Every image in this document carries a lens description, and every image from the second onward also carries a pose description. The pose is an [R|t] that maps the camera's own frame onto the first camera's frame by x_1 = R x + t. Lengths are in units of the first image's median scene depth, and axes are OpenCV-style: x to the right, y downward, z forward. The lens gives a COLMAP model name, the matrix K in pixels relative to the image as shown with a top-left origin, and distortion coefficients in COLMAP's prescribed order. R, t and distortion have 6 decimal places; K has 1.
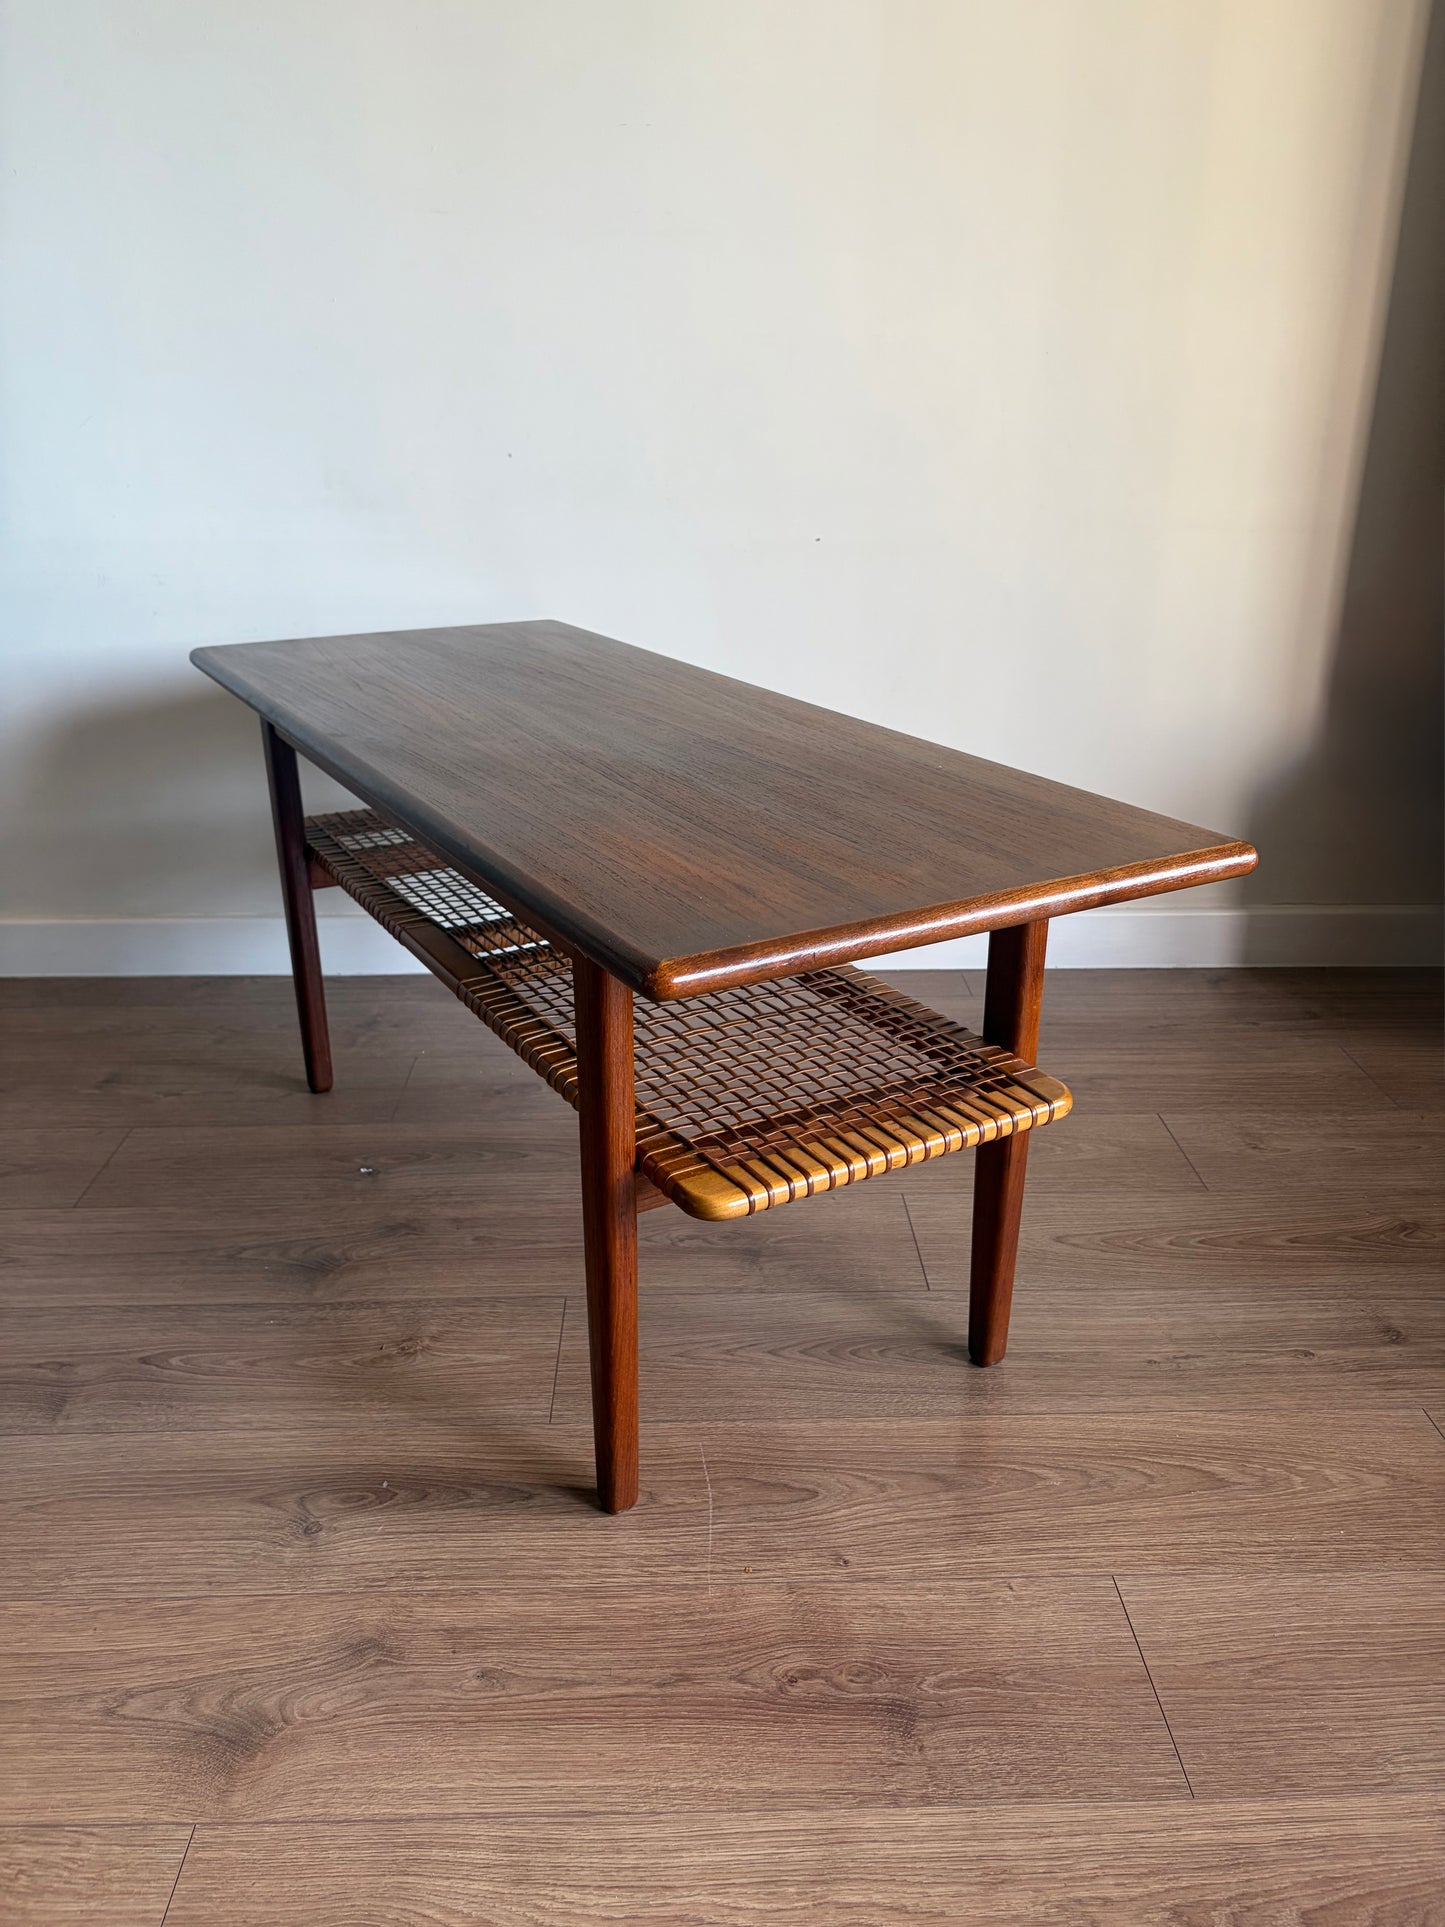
lens RADIAL K [[1448.4, 0, 725.6], [0, 1448.4, 961.7], [0, 0, 1]] dist [0.038225, -0.037160]
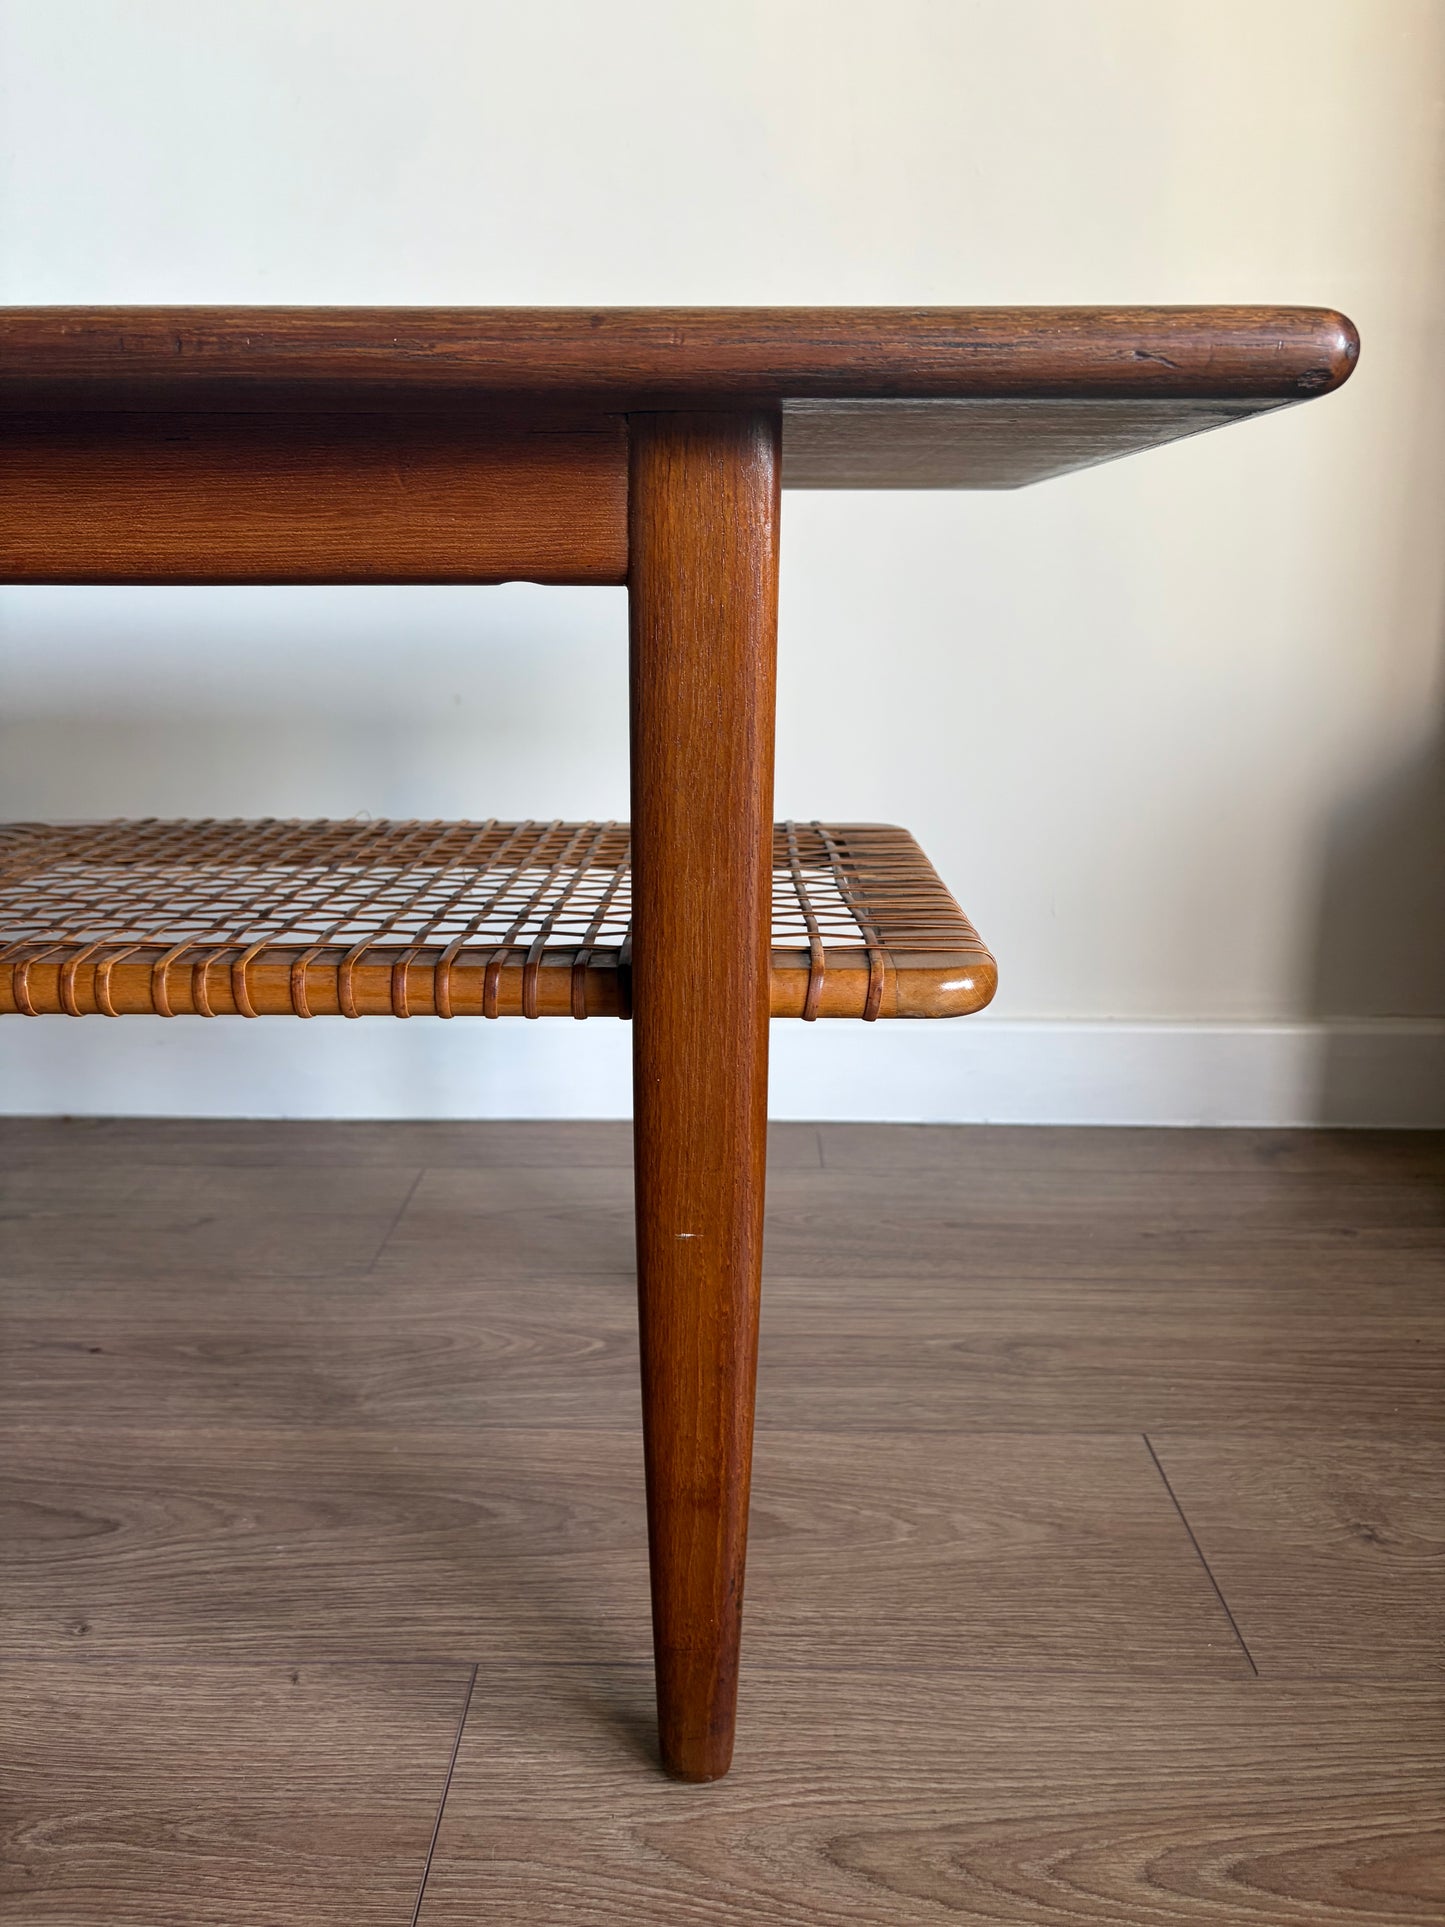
lens RADIAL K [[1448.4, 0, 721.5], [0, 1448.4, 972.3], [0, 0, 1]] dist [0.038225, -0.037160]
pose [[0.999050, 0.011794, -0.041962, 0.274555], [-0.016563, 0.993205, -0.115193, 0.023693], [0.040319, 0.115778, 0.992456, 0.791203]]
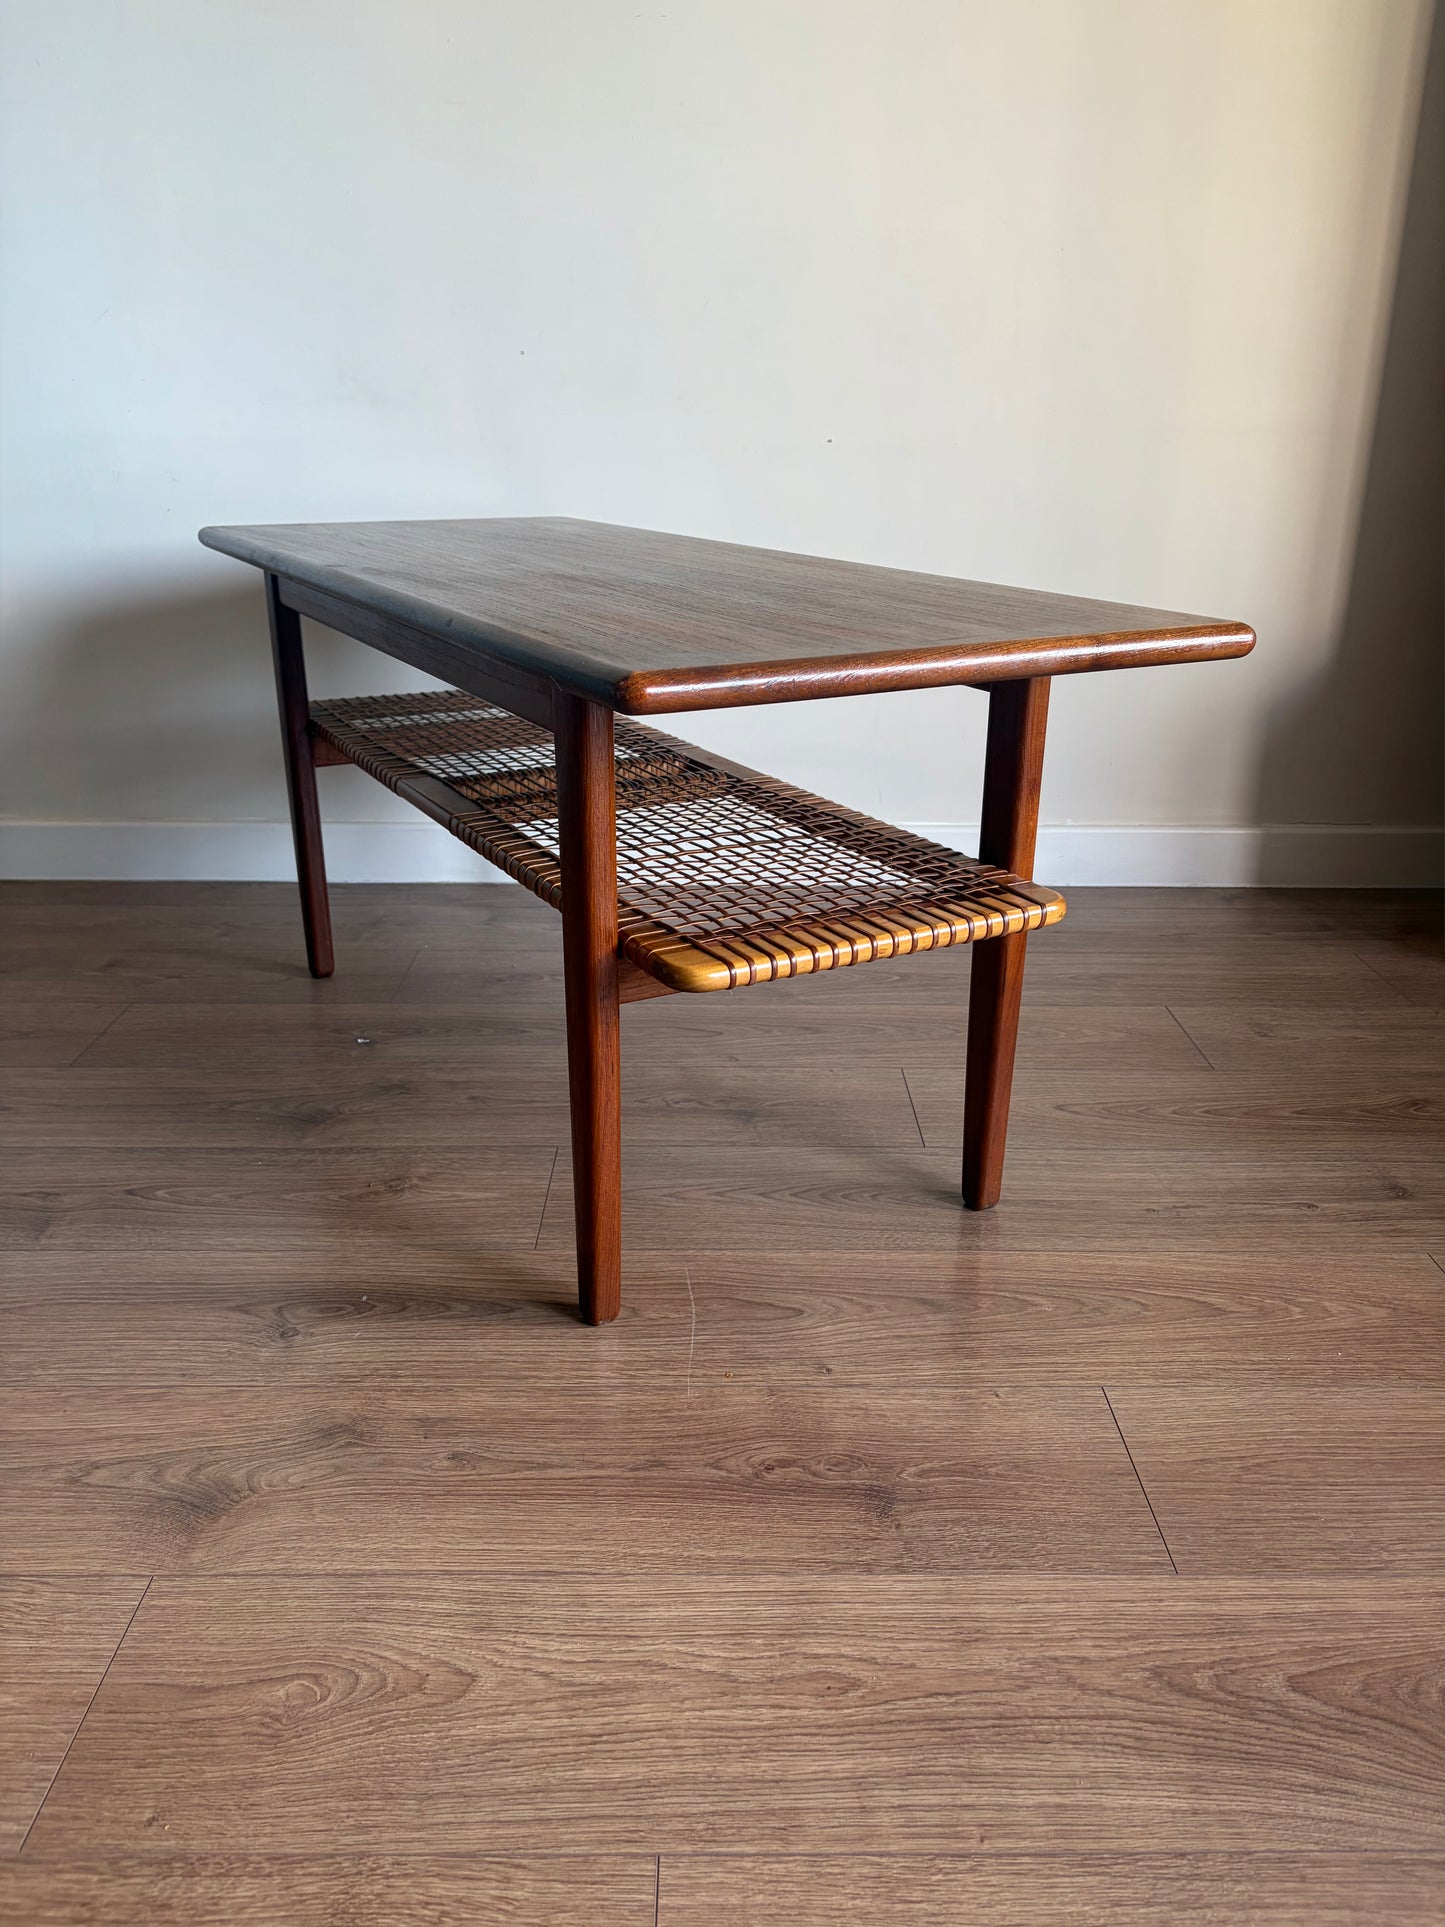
lens RADIAL K [[1448.4, 0, 724.3], [0, 1448.4, 962.9], [0, 0, 1]] dist [0.038225, -0.037160]
pose [[0.999723, 0.013230, -0.019454, 0.025863], [-0.013622, 0.999704, -0.020141, 0.148458], [0.019182, 0.020400, 0.999608, 0.014364]]
